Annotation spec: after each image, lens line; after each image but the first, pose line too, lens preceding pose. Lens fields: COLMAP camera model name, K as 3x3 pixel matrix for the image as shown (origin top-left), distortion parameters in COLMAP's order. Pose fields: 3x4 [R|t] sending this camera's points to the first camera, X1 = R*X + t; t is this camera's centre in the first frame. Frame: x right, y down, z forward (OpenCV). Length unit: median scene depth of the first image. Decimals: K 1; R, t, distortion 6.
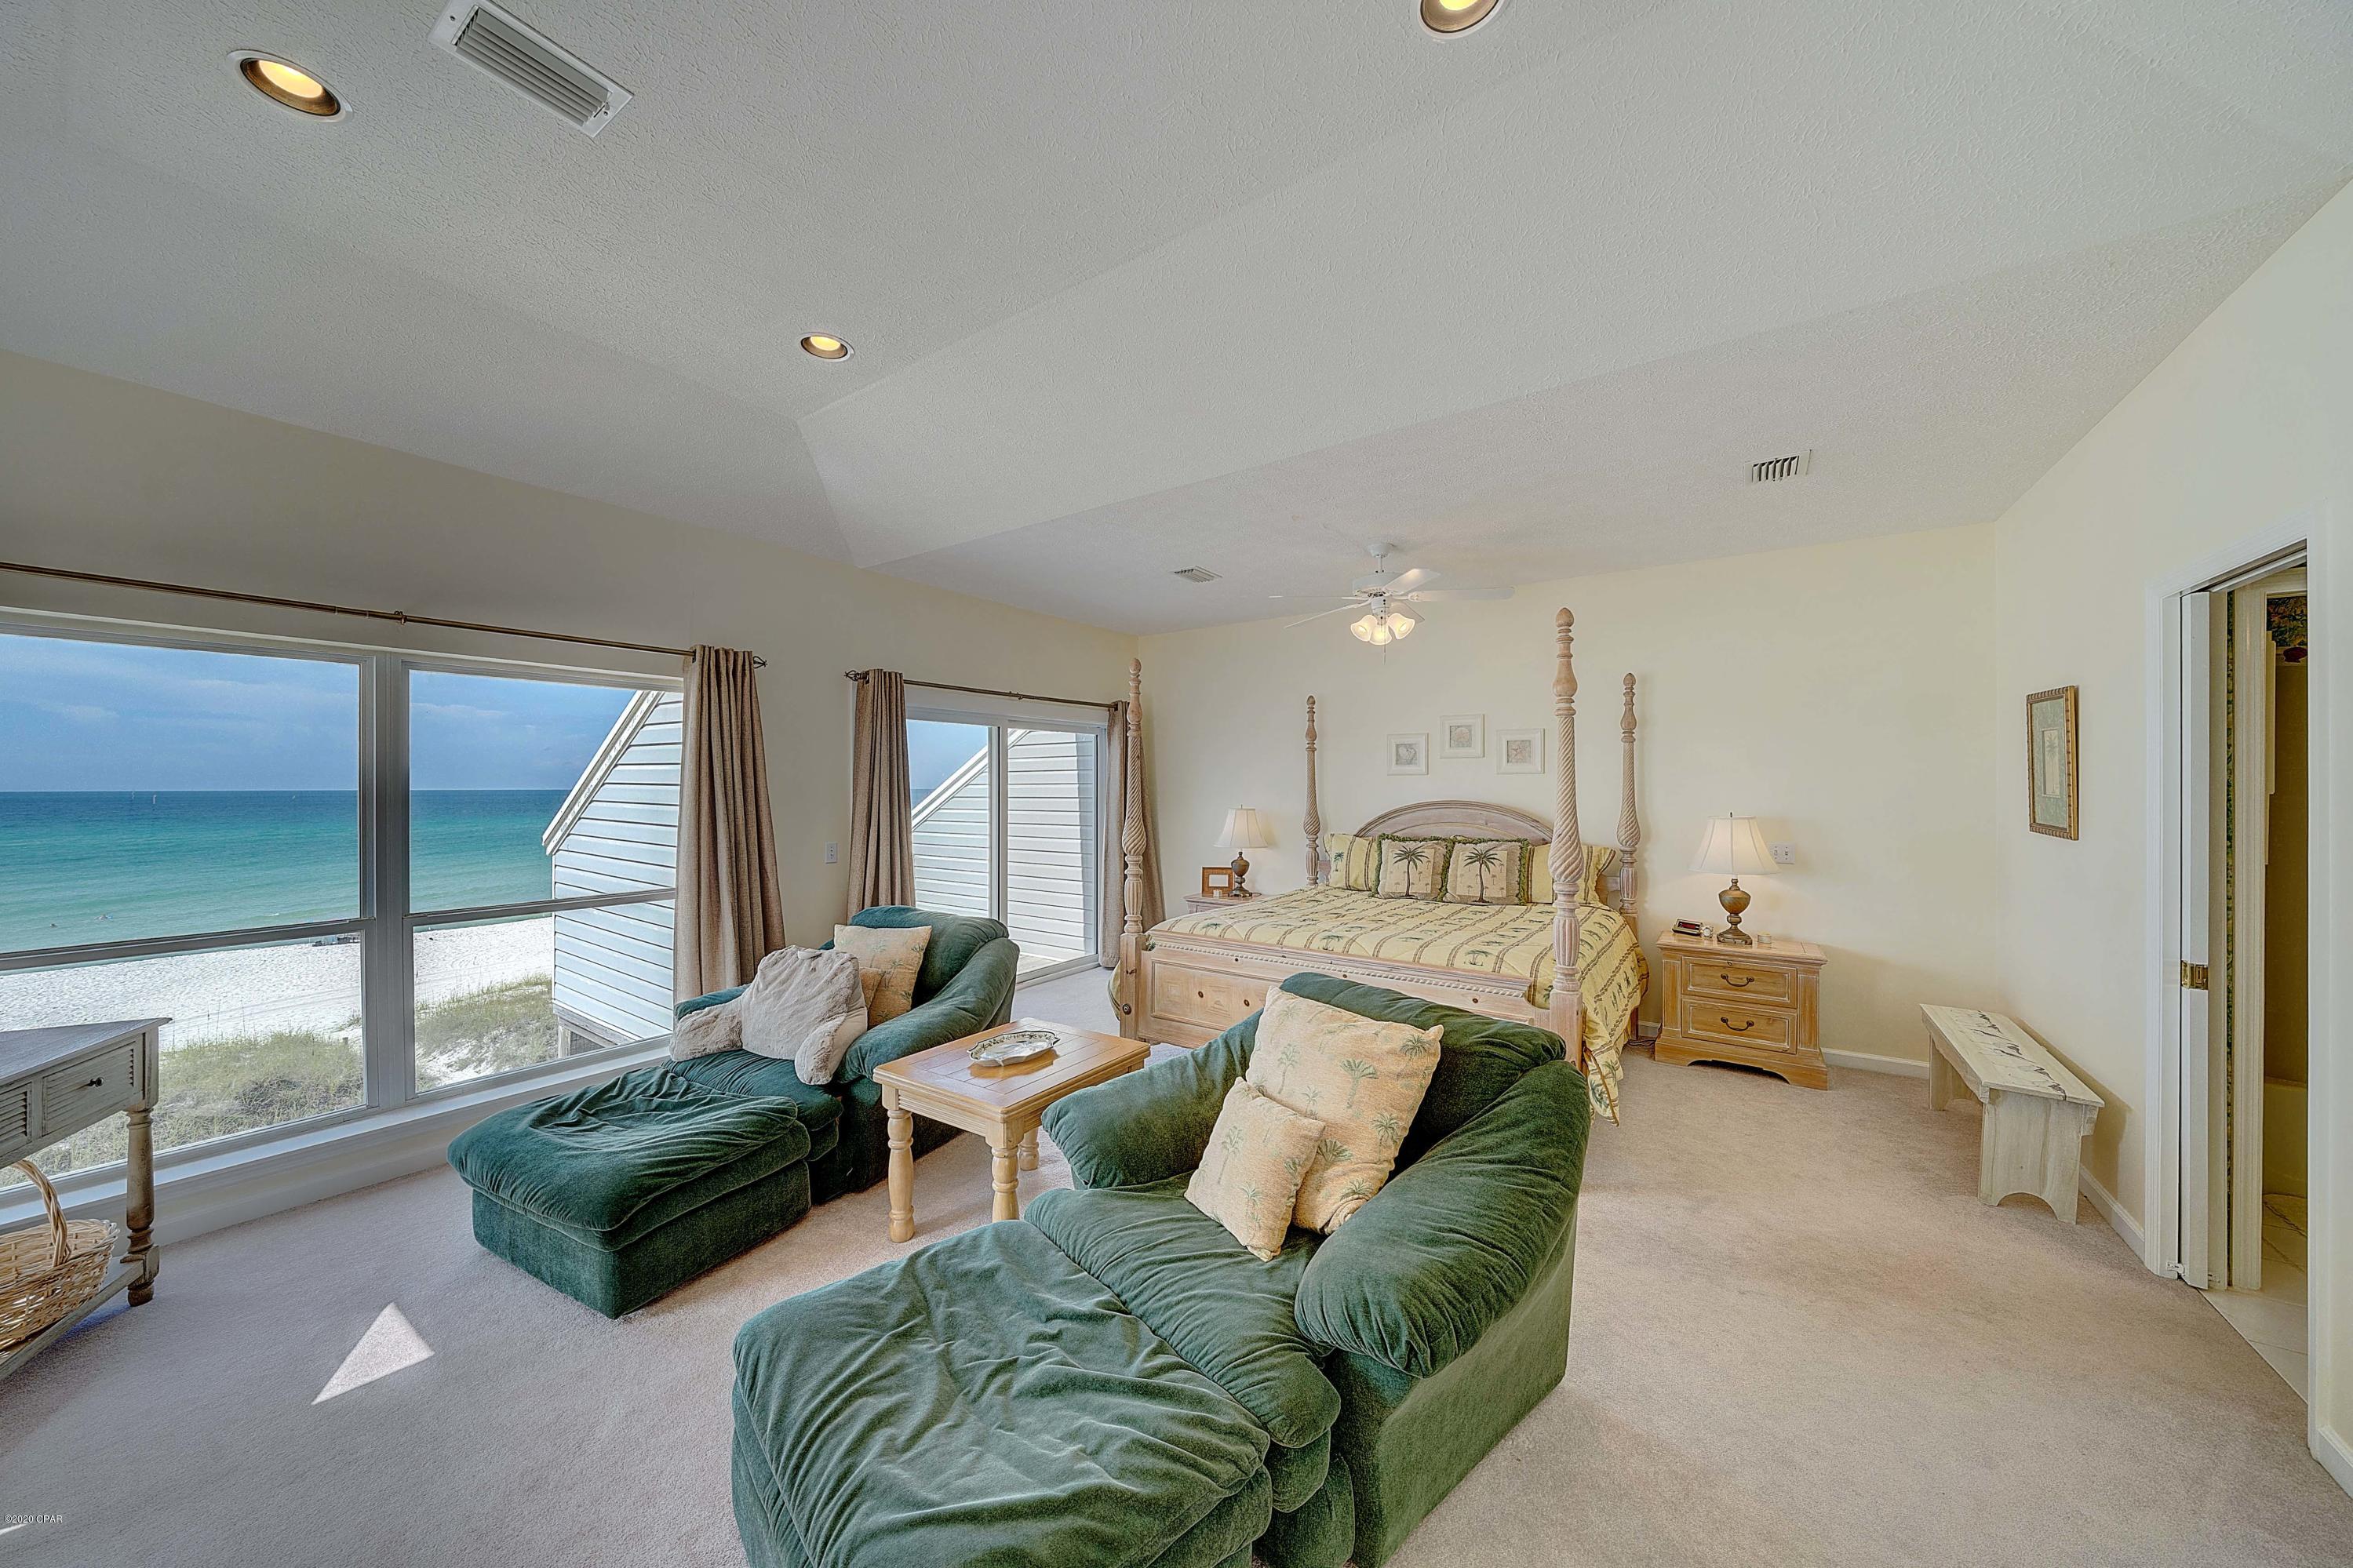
lens RADIAL K [[805.8, 0, 1164.9], [0, 805.8, 791.2], [0, 0, 1]] dist [-0.005049, -0.000095]
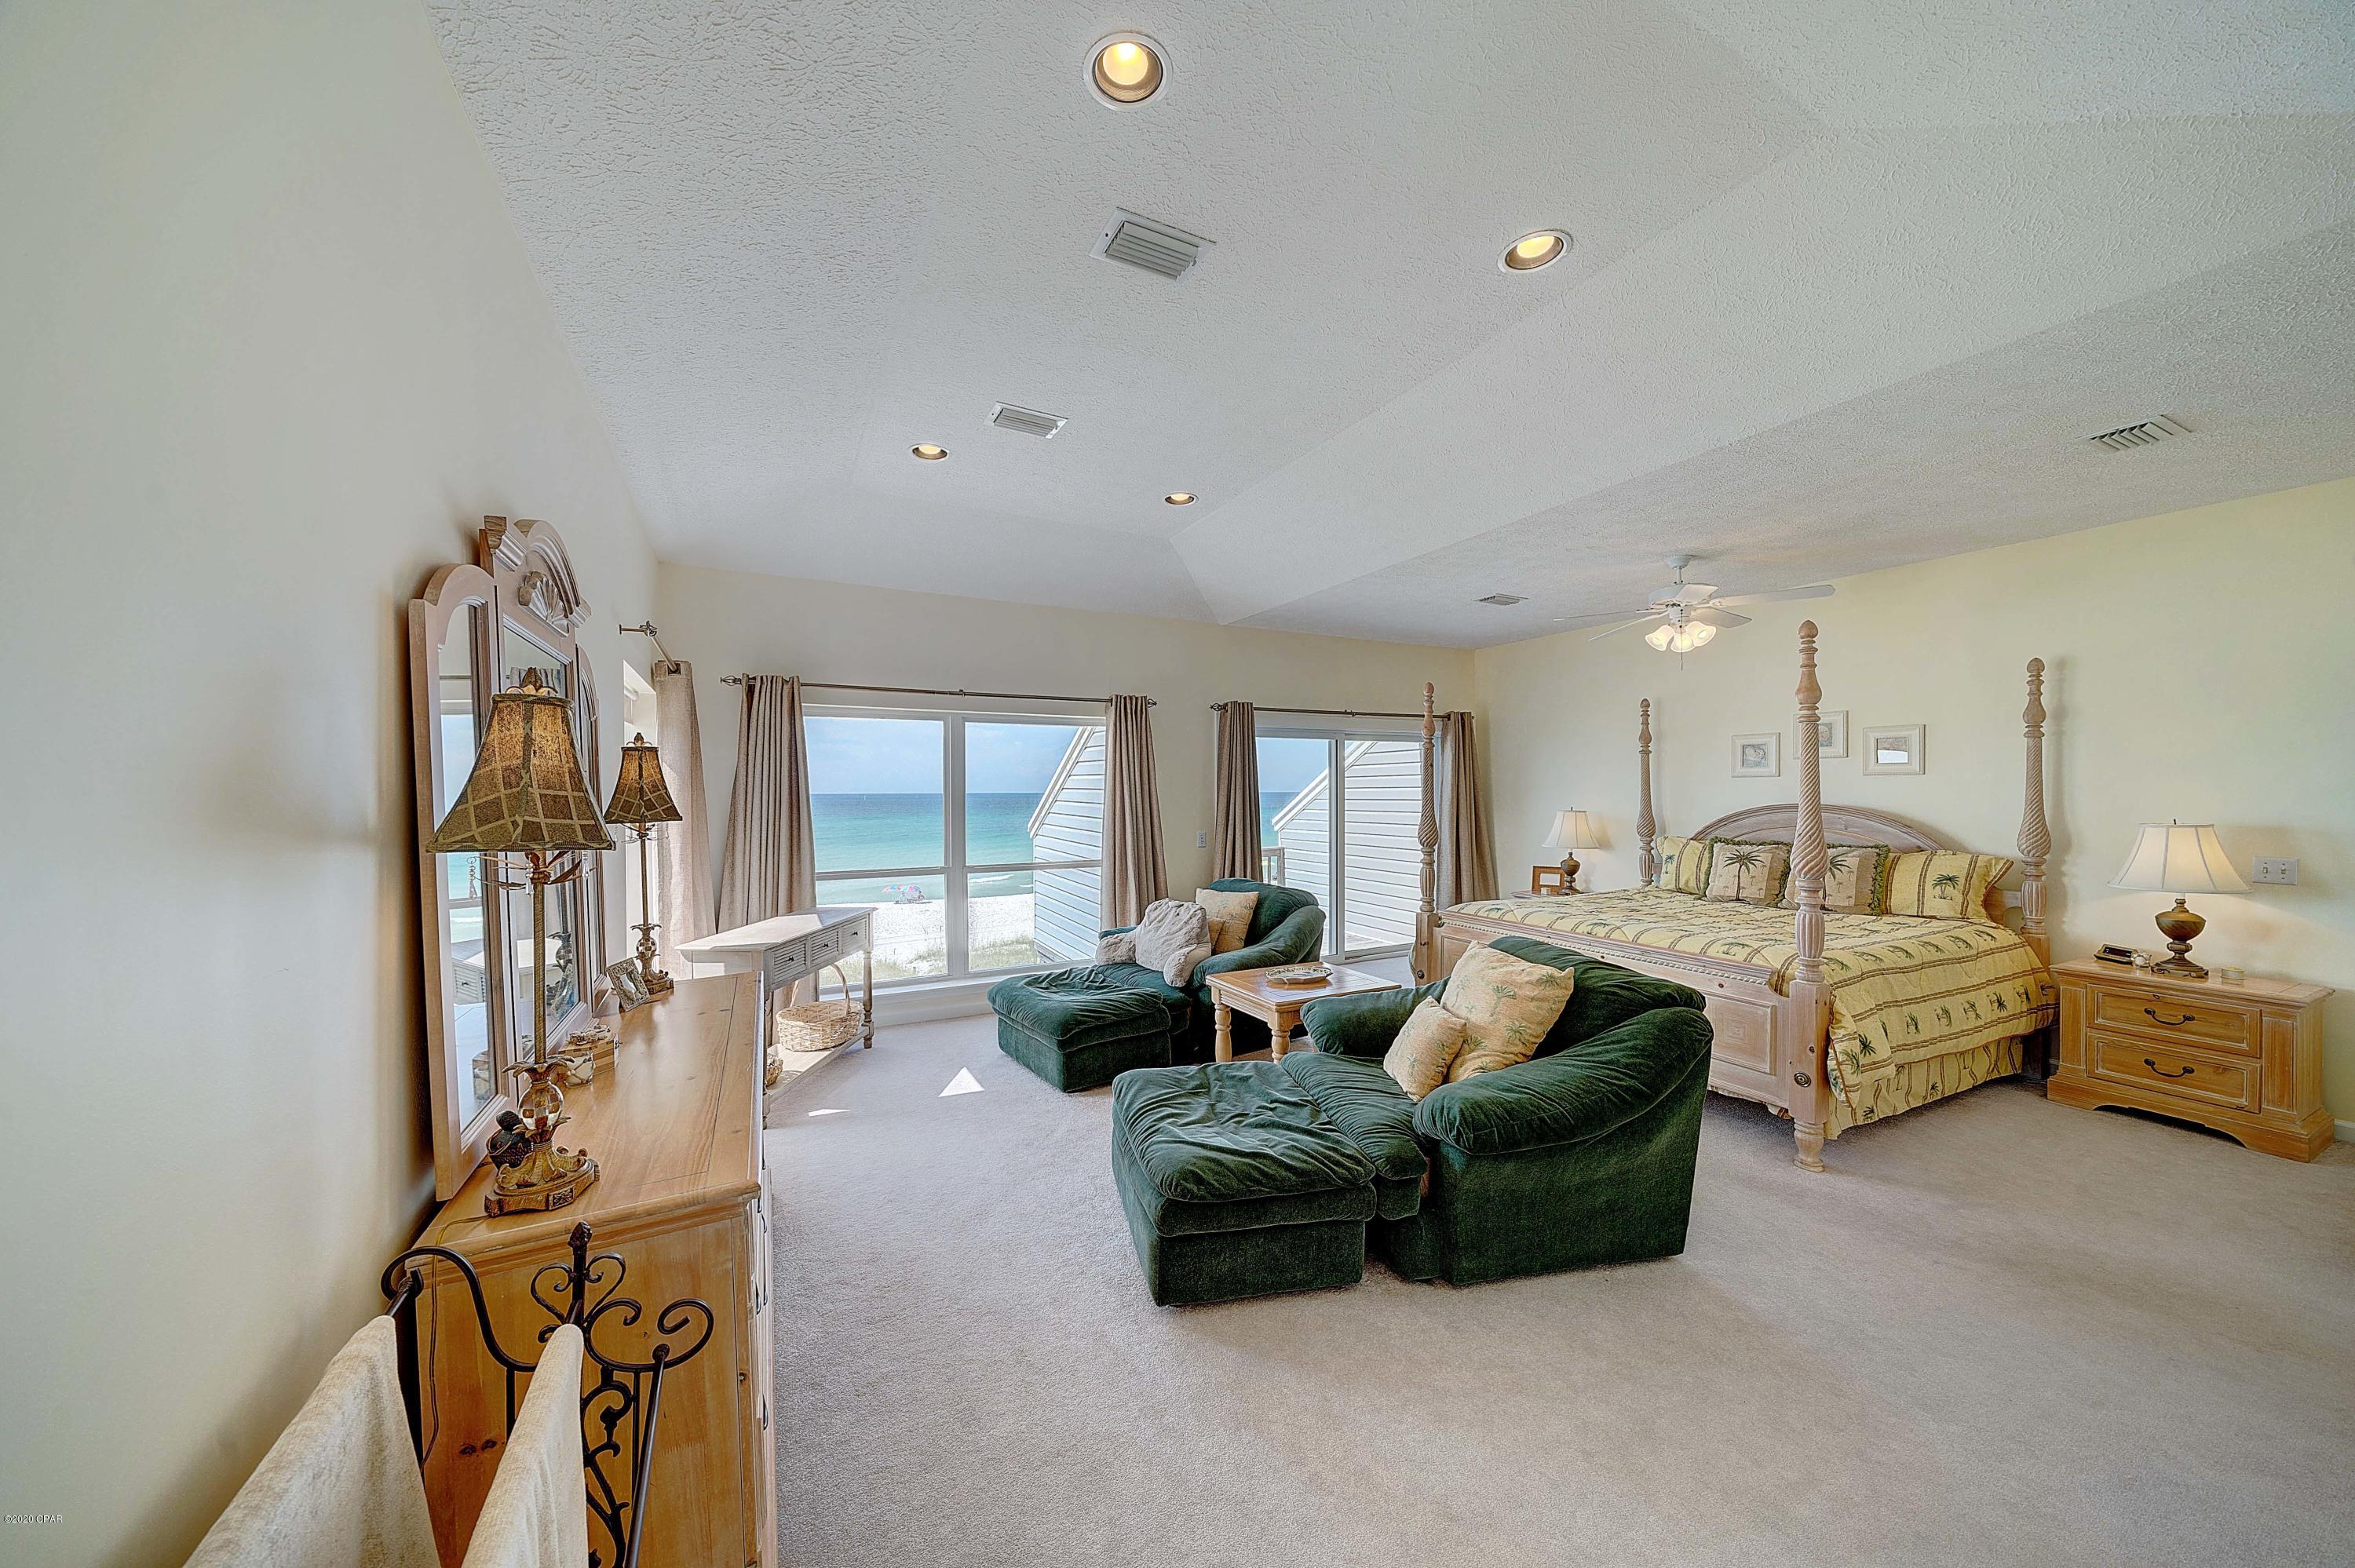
lens RADIAL K [[796.1, 0, 1179.8], [0, 796.1, 810.0], [0, 0, 1]] dist [-0.000427, -0.000002]
pose [[0.892597, 0.009074, -0.450764, 0.208599], [-0.000200, 0.999805, 0.019732, 0.001168], [0.450855, -0.017522, 0.892425, -0.279649]]
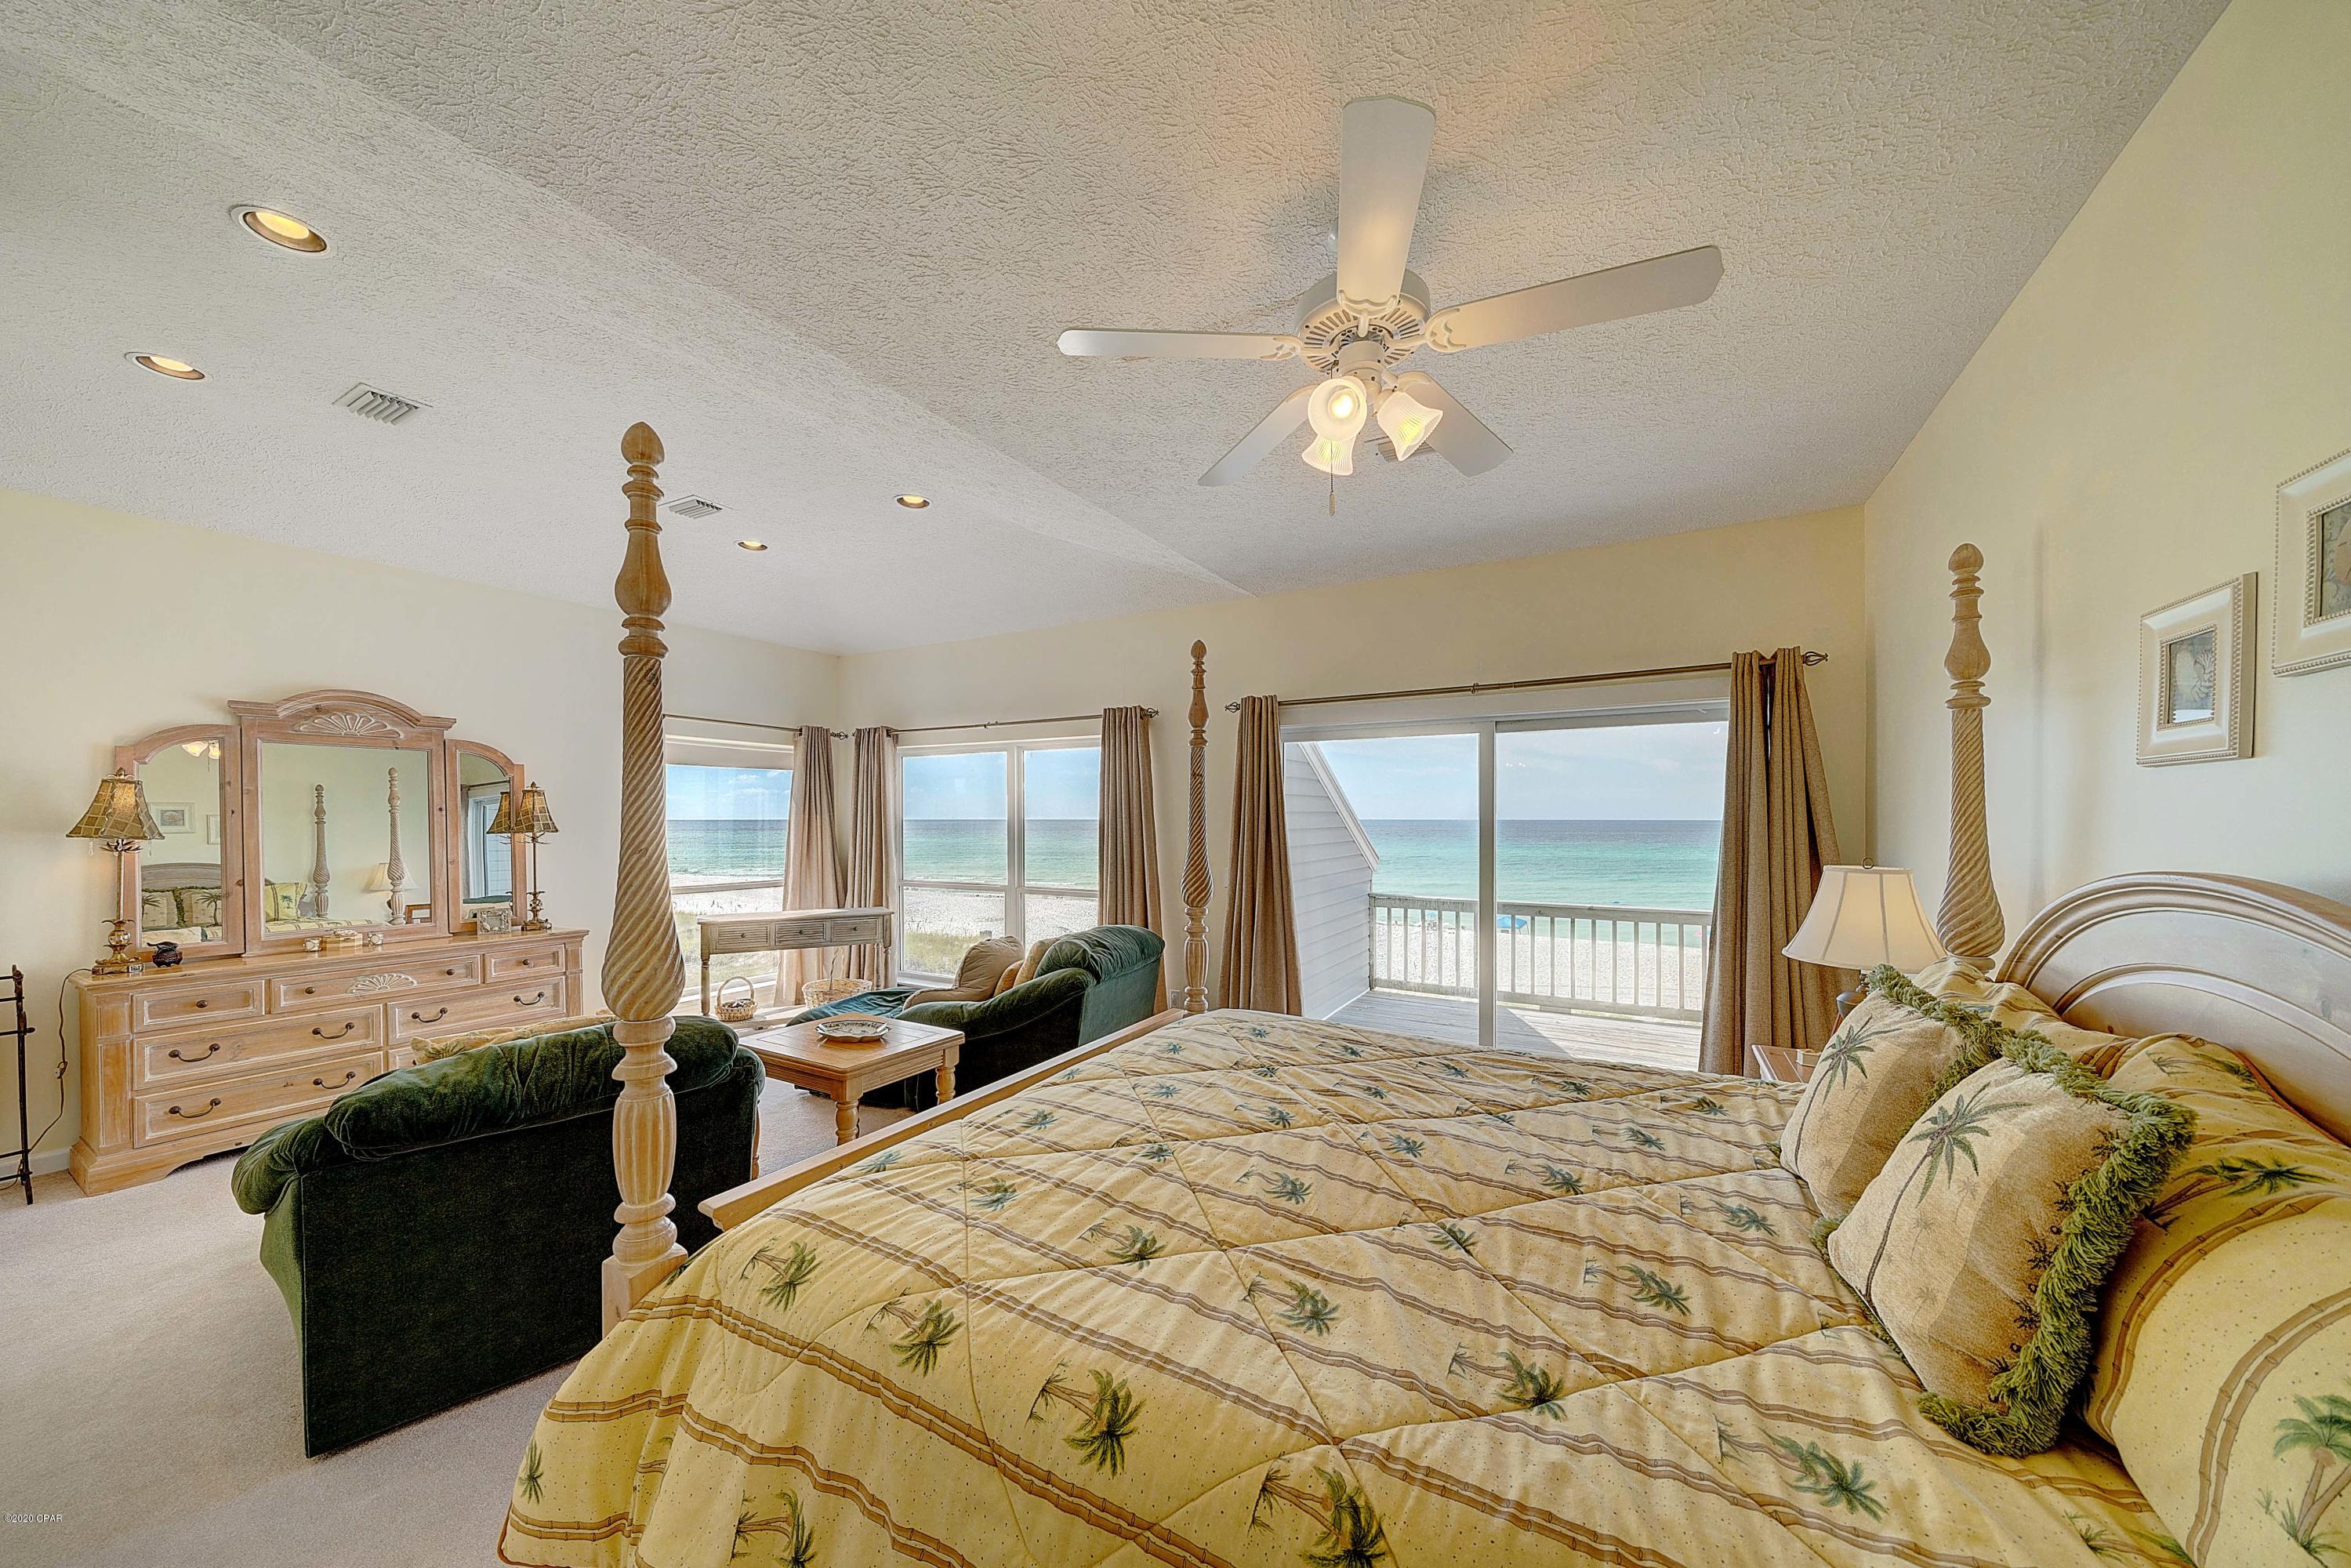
lens RADIAL K [[821.9, 0, 1171.6], [0, 821.9, 831.5], [0, 0, 1]] dist [0.000122, 0.000012]
pose [[0.100334, 0.017892, -0.994793, 0.892264], [-0.006559, 0.999828, 0.017322, -0.004381], [0.994932, 0.004787, 0.100434, 1.118488]]
